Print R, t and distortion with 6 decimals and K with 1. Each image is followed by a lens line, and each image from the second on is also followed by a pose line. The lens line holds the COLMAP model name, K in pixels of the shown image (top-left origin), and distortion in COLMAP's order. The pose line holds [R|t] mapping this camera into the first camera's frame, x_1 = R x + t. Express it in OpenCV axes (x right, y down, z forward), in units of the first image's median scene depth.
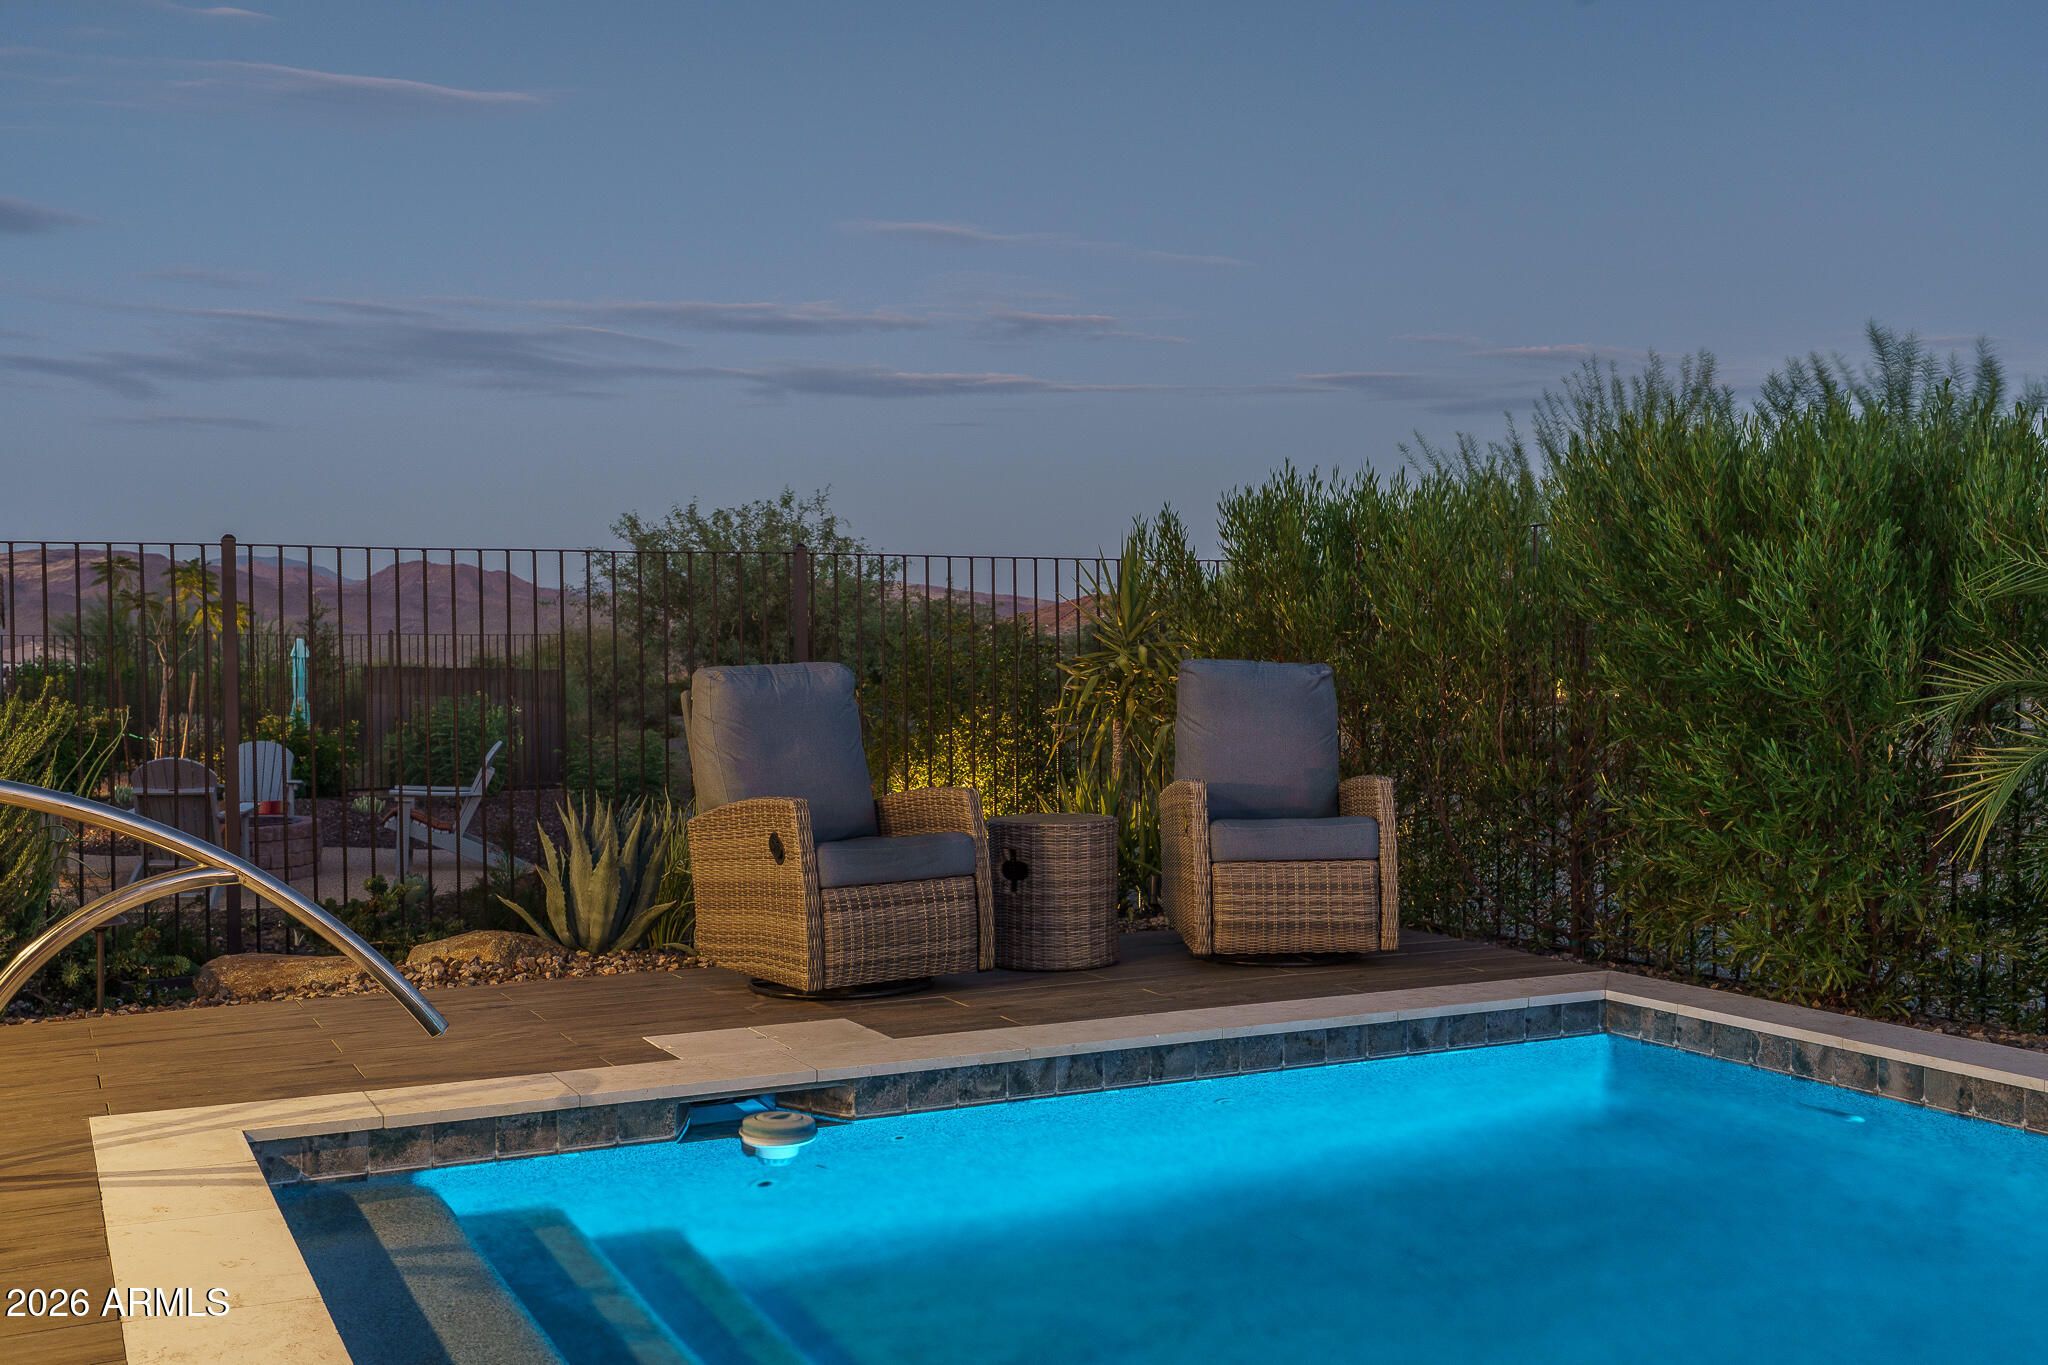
lens RADIAL K [[2014.3, 0, 1016.4], [0, 2014.3, 697.4], [0, 0, 1]] dist [0.002615, -0.002609]
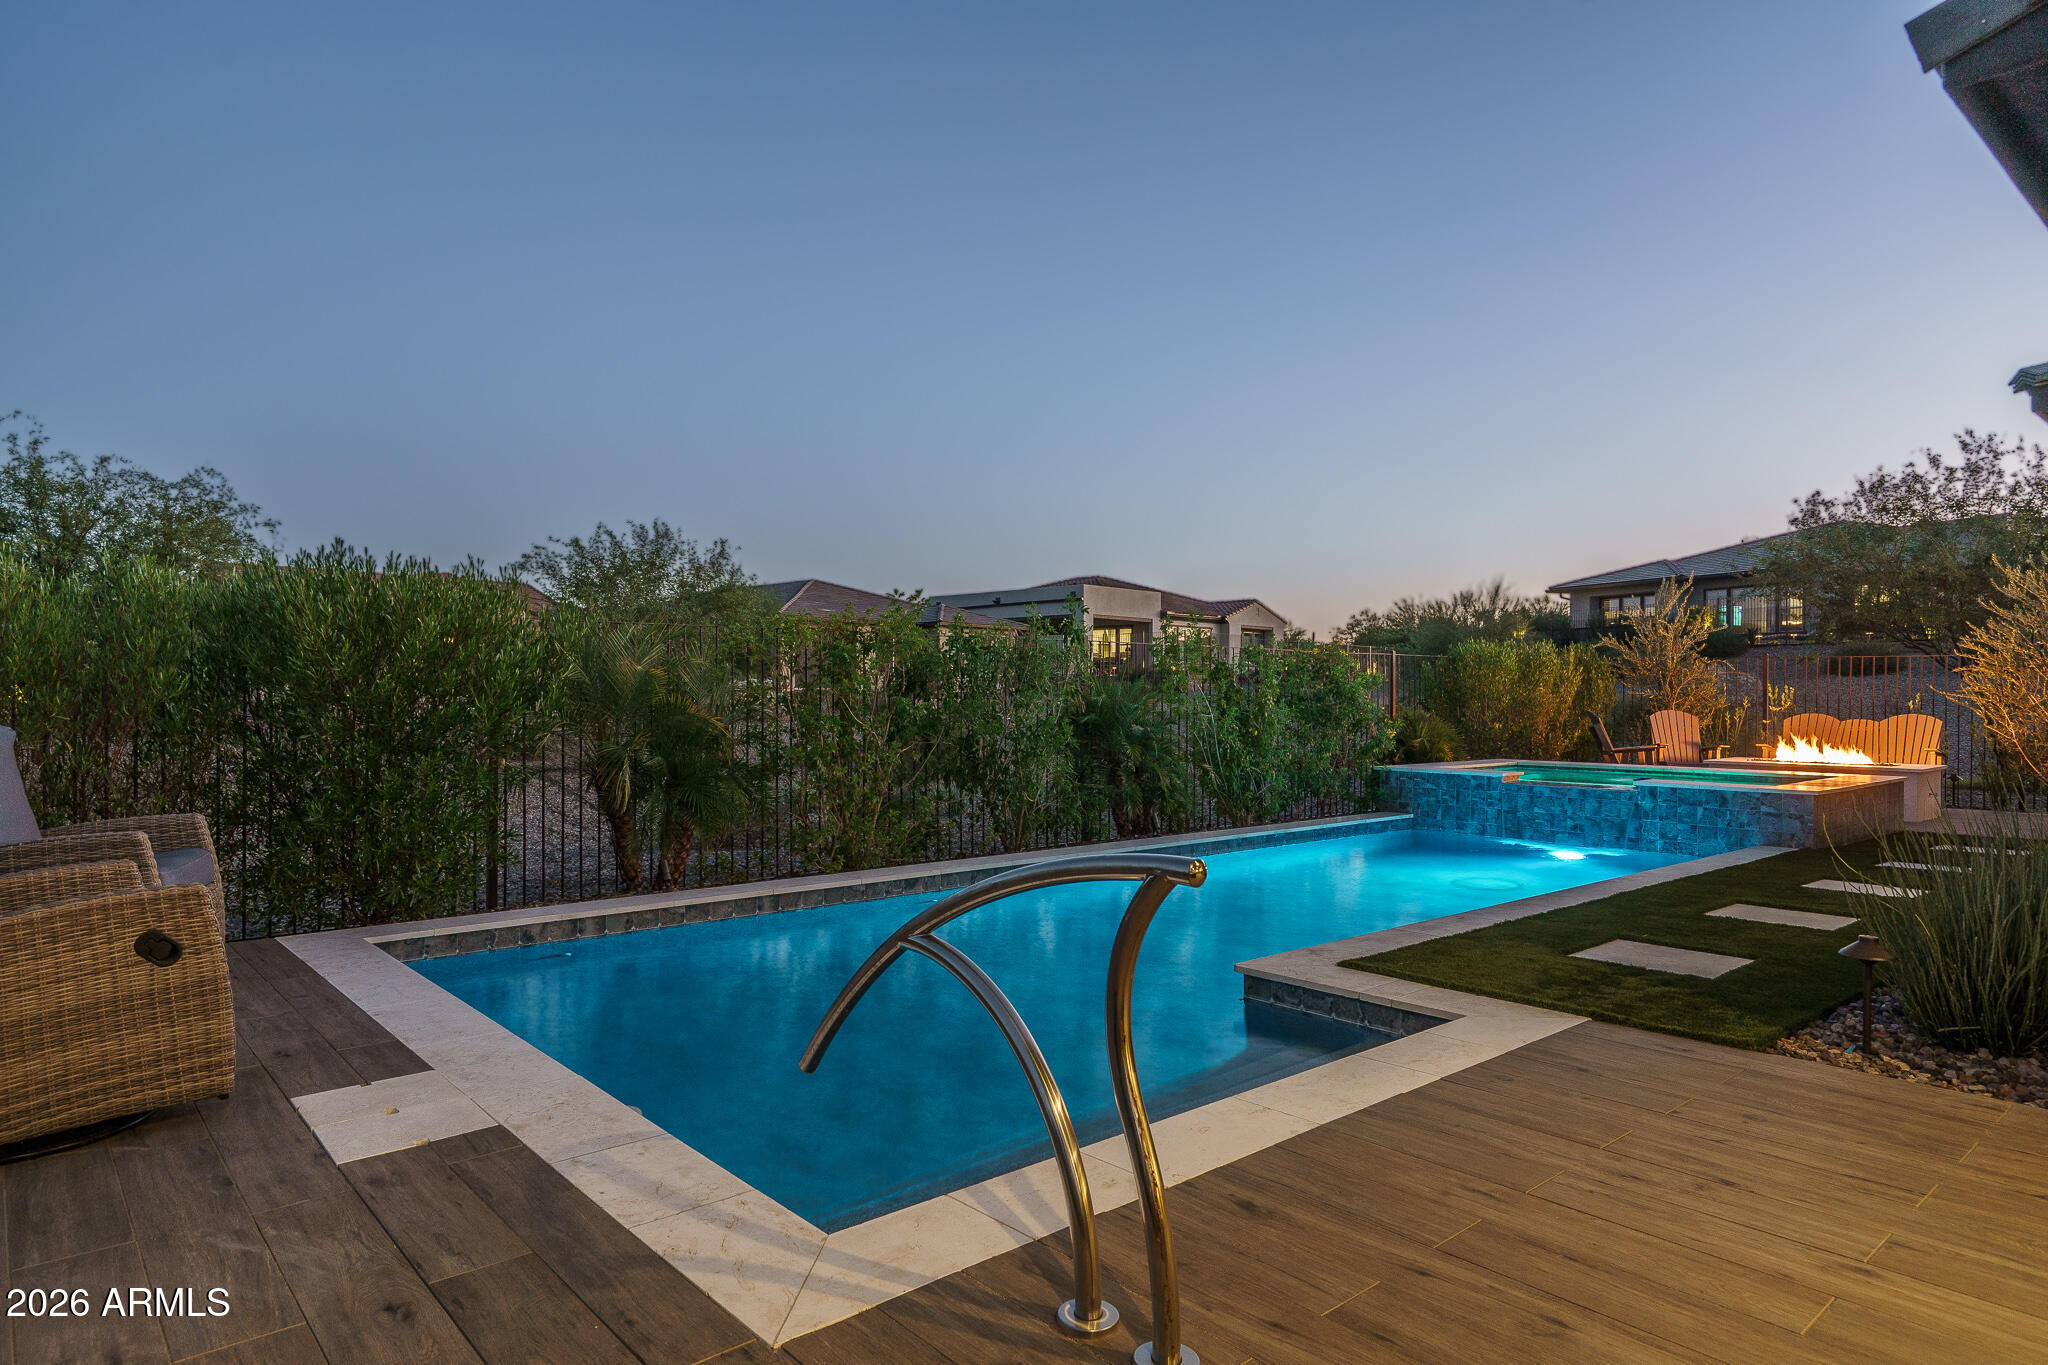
lens RADIAL K [[1187.4, 0, 1024.0], [0, 1187.4, 682.5], [0, 0, 1]] dist [0.003945, -0.001017]
pose [[-0.252429, 0.011340, 0.967549, -0.678124], [0.015740, 0.999847, -0.007612, -0.027259], [-0.967487, 0.013308, -0.252569, 0.757735]]
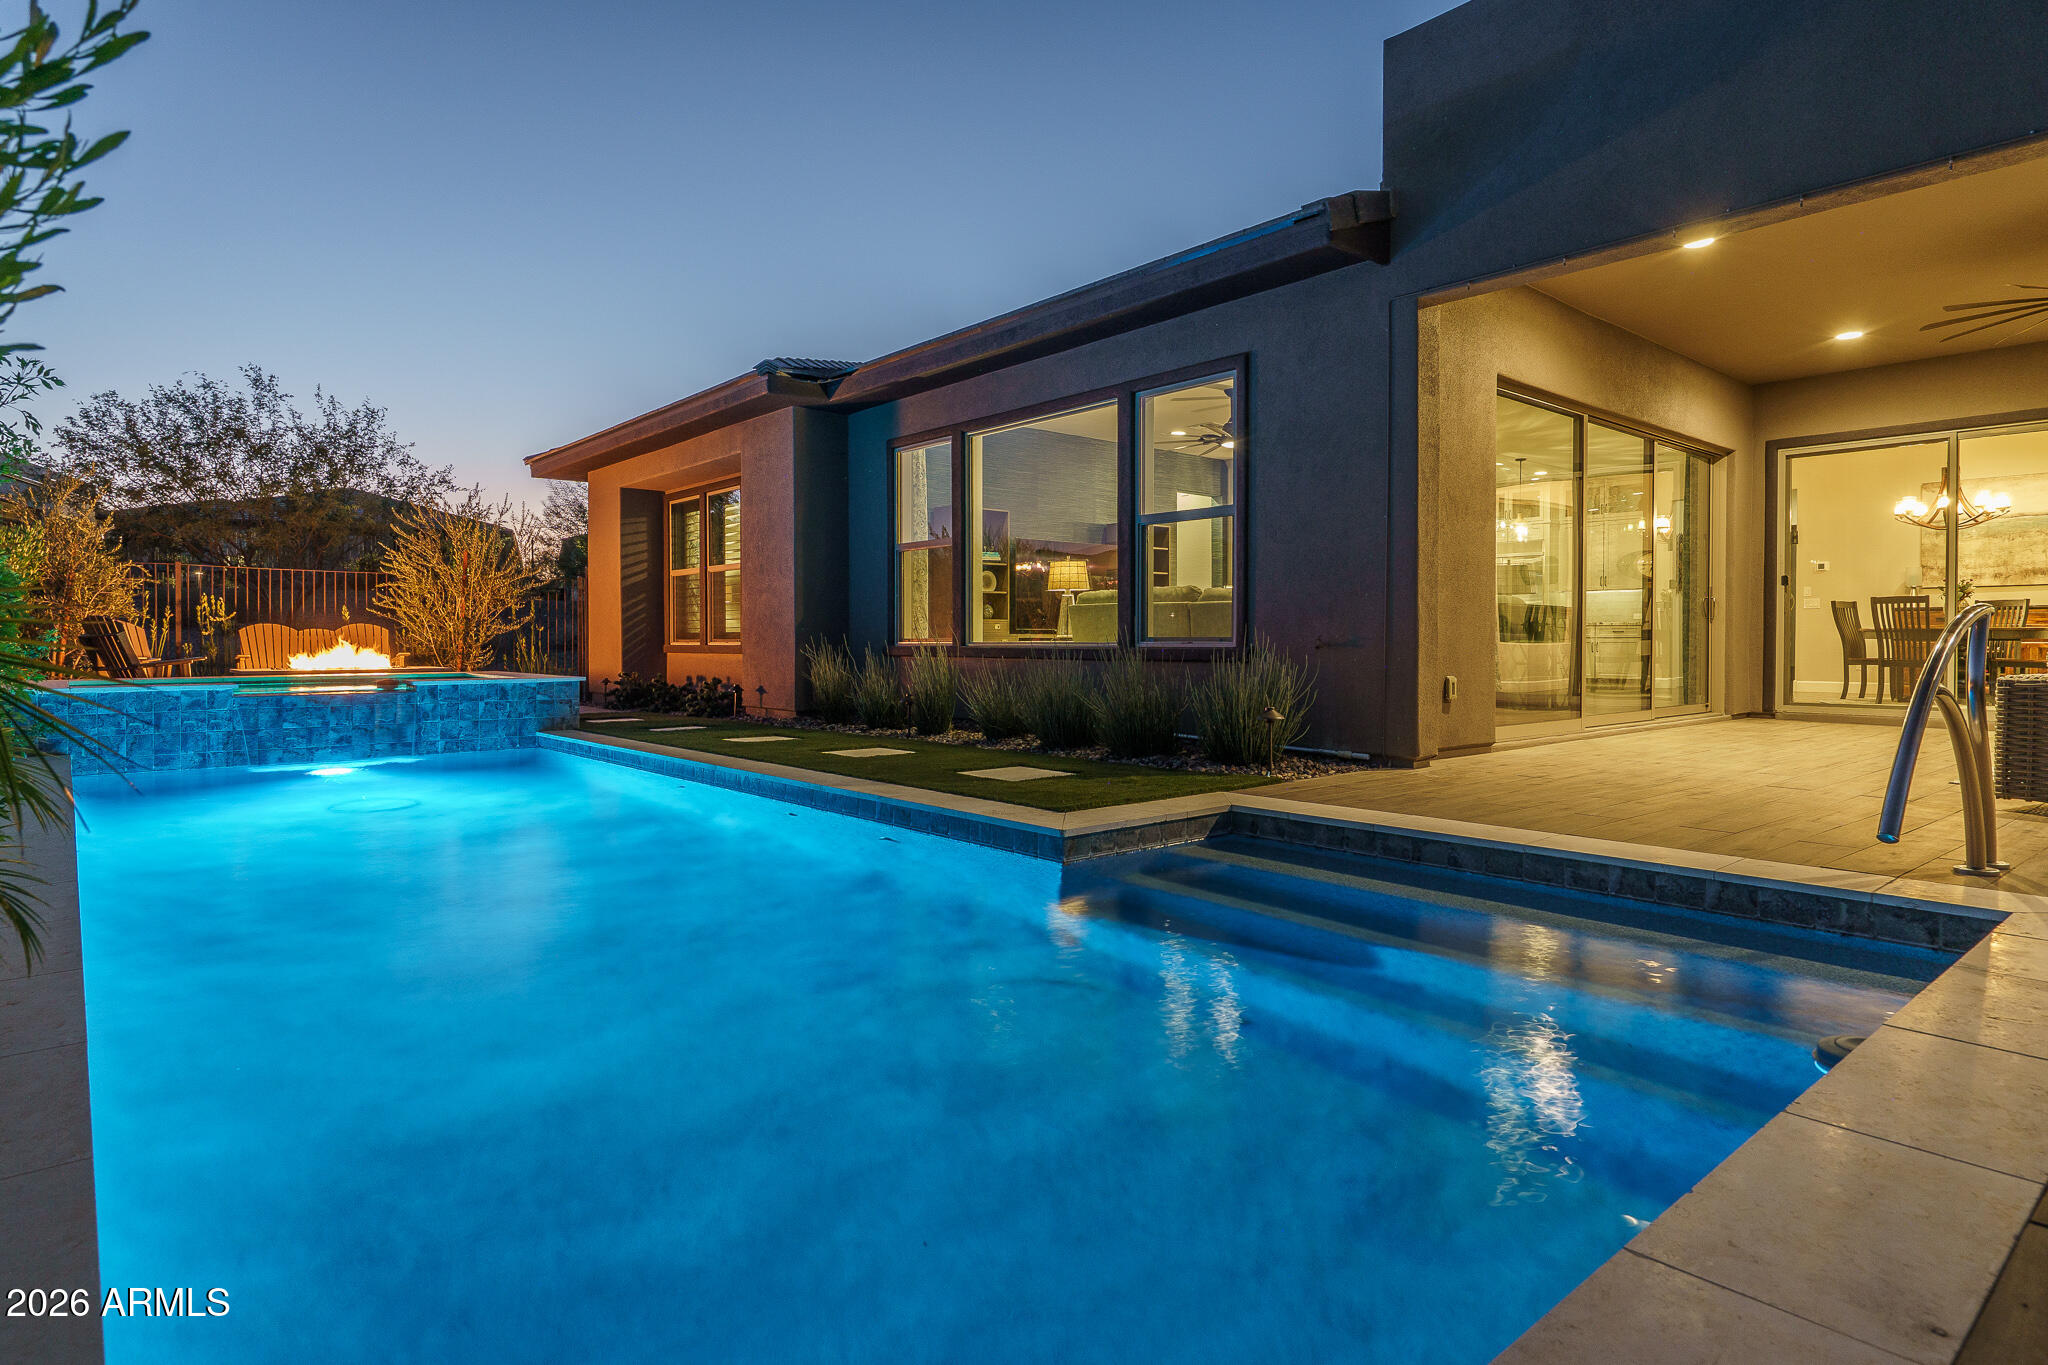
lens RADIAL K [[1124.2, 0, 997.1], [0, 1124.2, 638.6], [0, 0, 1]] dist [-0.000025, -0.000591]
pose [[-0.971980, 0.004076, -0.235030, 0.267790], [-0.000324, 0.999826, 0.018678, 0.025569], [0.235065, 0.018230, -0.971809, 1.092654]]
